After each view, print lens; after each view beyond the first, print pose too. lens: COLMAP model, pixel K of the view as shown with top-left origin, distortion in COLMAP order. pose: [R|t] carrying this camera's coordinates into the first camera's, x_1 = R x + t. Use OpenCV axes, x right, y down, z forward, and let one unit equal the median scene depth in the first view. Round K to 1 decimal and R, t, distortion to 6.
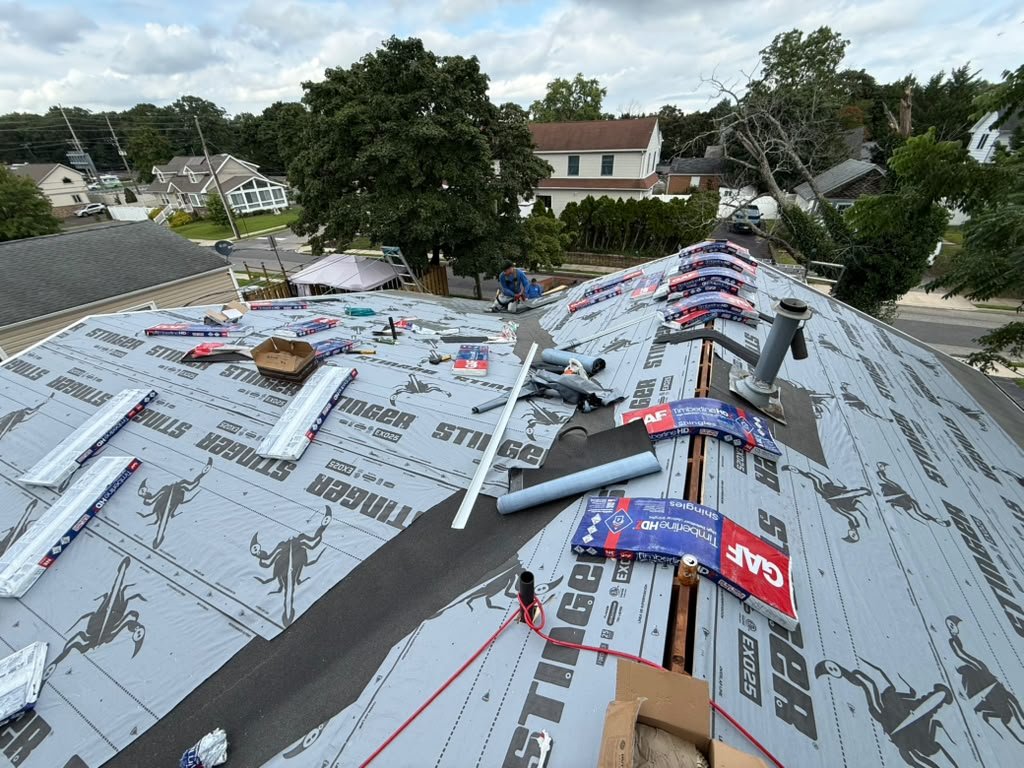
lens RADIAL K [[407.6, 0, 509.3], [0, 407.6, 383.3], [0, 0, 1]] dist [-0.000374, -0.000204]
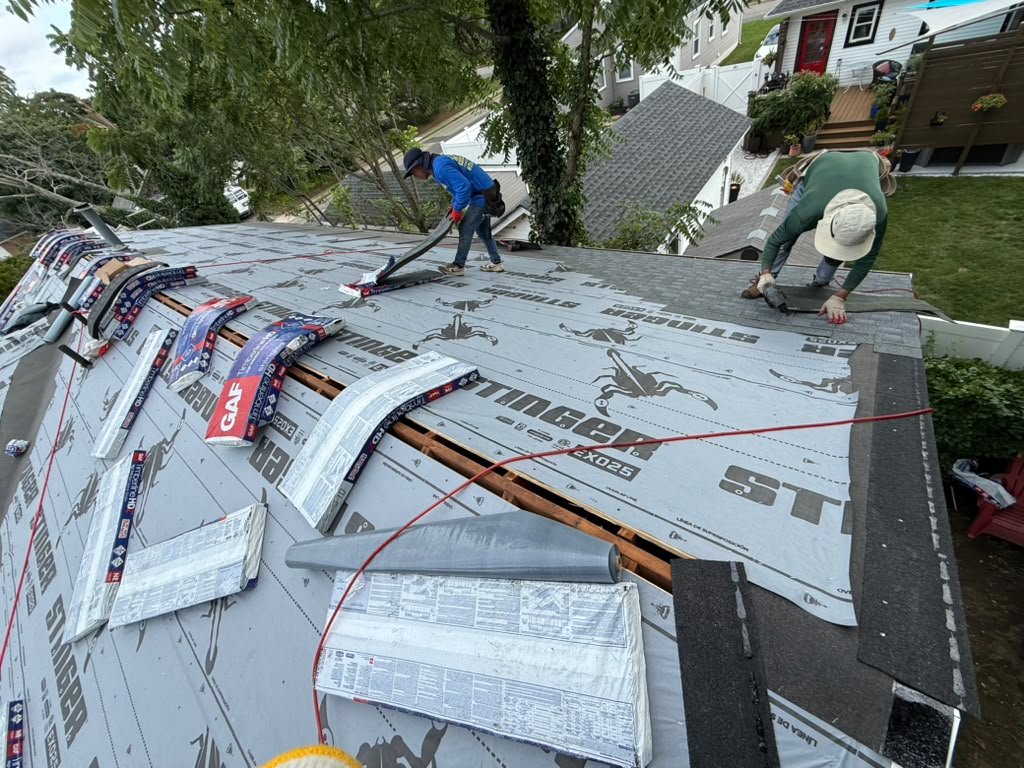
lens RADIAL K [[407.6, 0, 509.3], [0, 407.6, 383.3], [0, 0, 1]] dist [-0.000374, -0.000204]
pose [[0.220702, -0.700096, 0.679084, -0.052727], [0.707985, 0.593889, 0.382170, 0.065446], [-0.670856, 0.396436, 0.626730, -0.085536]]
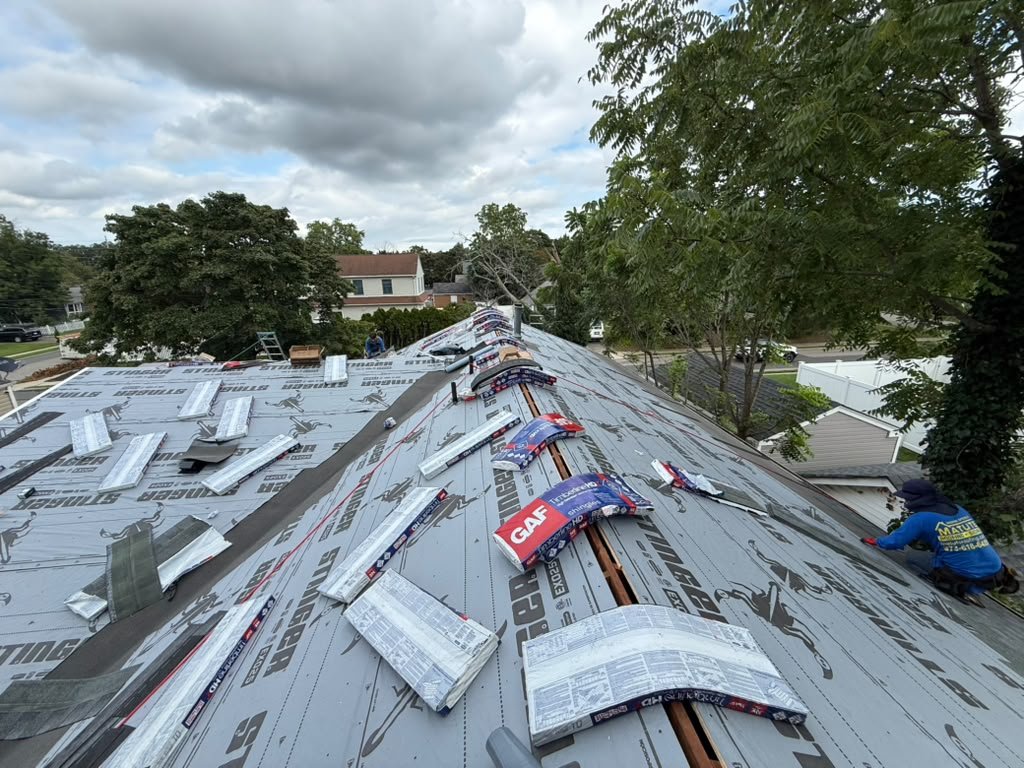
lens RADIAL K [[406.7, 0, 509.1], [0, 406.7, 383.8], [0, 0, 1]] dist [0.000417, -0.000140]
pose [[0.862325, -0.128943, 0.489662, -0.054268], [0.254750, 0.946212, -0.199463, 0.055747], [-0.437604, 0.296743, 0.848791, -0.080604]]
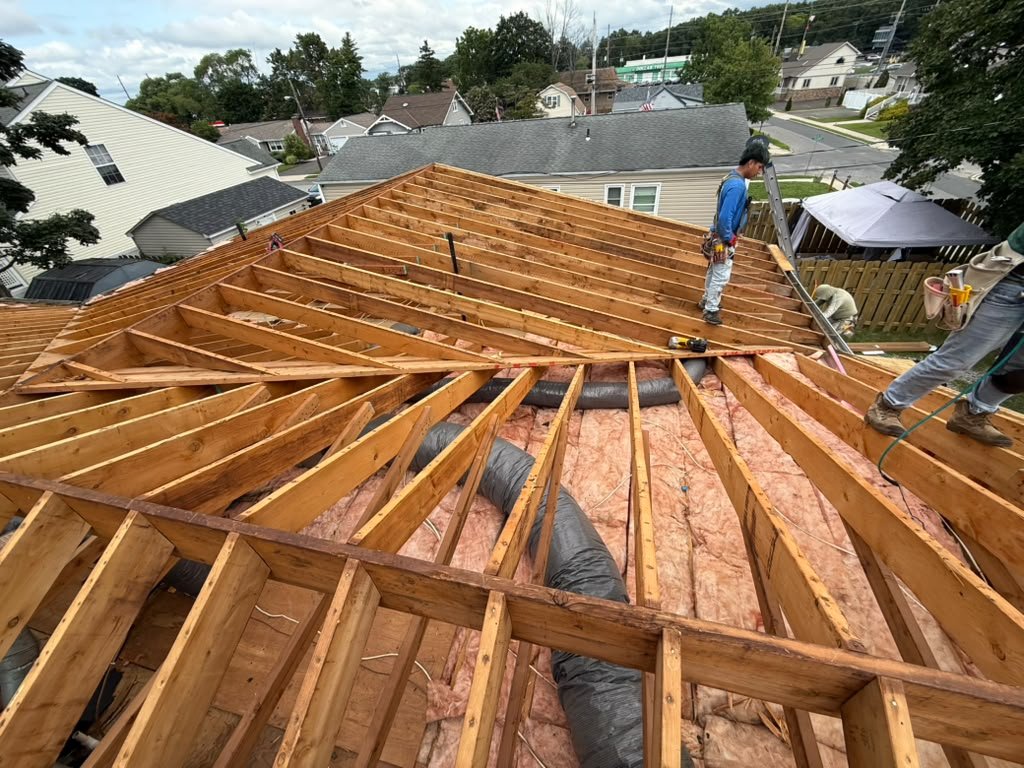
lens RADIAL K [[407.6, 0, 509.3], [0, 407.6, 383.3], [0, 0, 1]] dist [-0.000374, -0.000204]
pose [[0.178994, 0.610513, -0.771515, 0.063213], [-0.439678, 0.751154, 0.492394, -0.043791], [0.880139, 0.251082, 0.402881, 0.093665]]
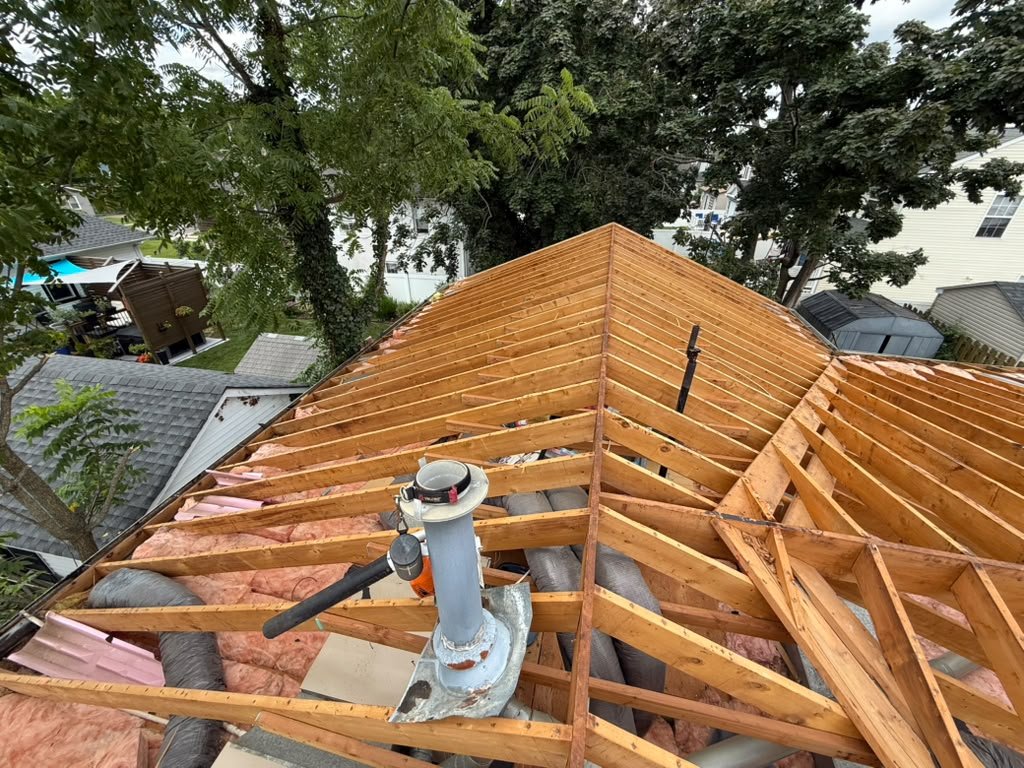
lens RADIAL K [[408.1, 0, 507.9], [0, 408.1, 381.0], [0, 0, 1]] dist [0.000261, 0.000171]
pose [[-0.979565, 0.122233, -0.159721, 0.039753], [-0.079536, 0.493974, 0.865831, -0.034098], [0.184732, 0.860842, -0.474158, 0.063570]]
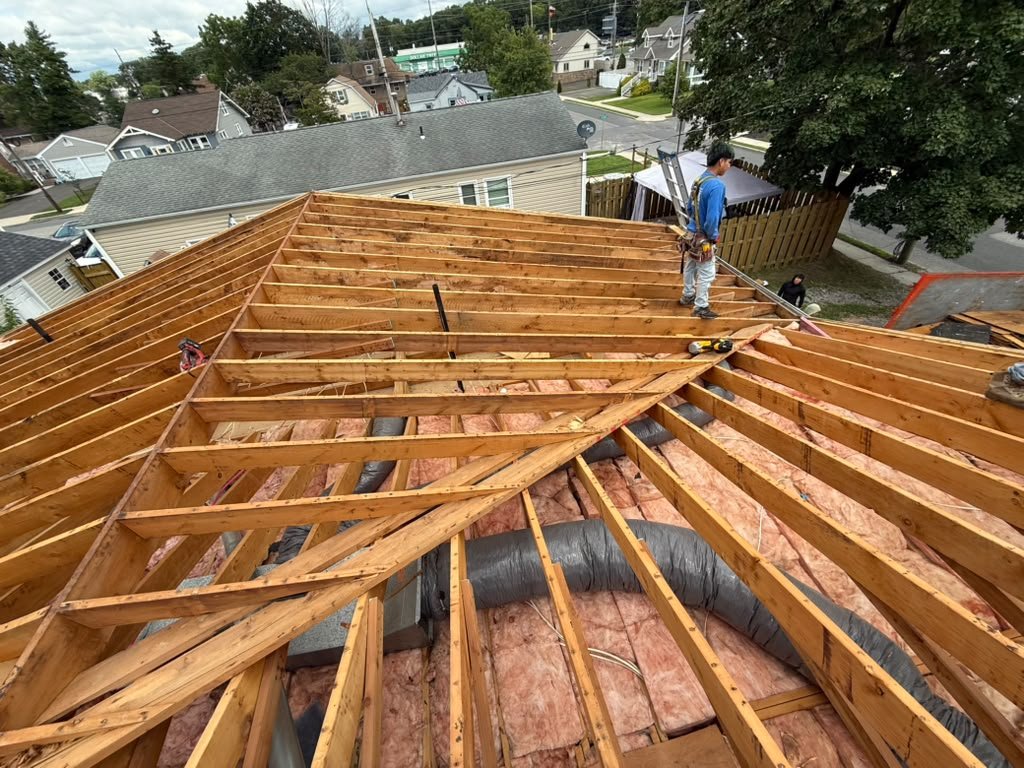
lens RADIAL K [[407.6, 0, 509.3], [0, 407.6, 383.3], [0, 0, 1]] dist [-0.000374, -0.000204]
pose [[0.580496, 0.510619, -0.634266, 0.032998], [-0.348840, 0.859794, 0.372915, -0.035016], [0.735755, 0.004782, 0.677231, 0.069480]]
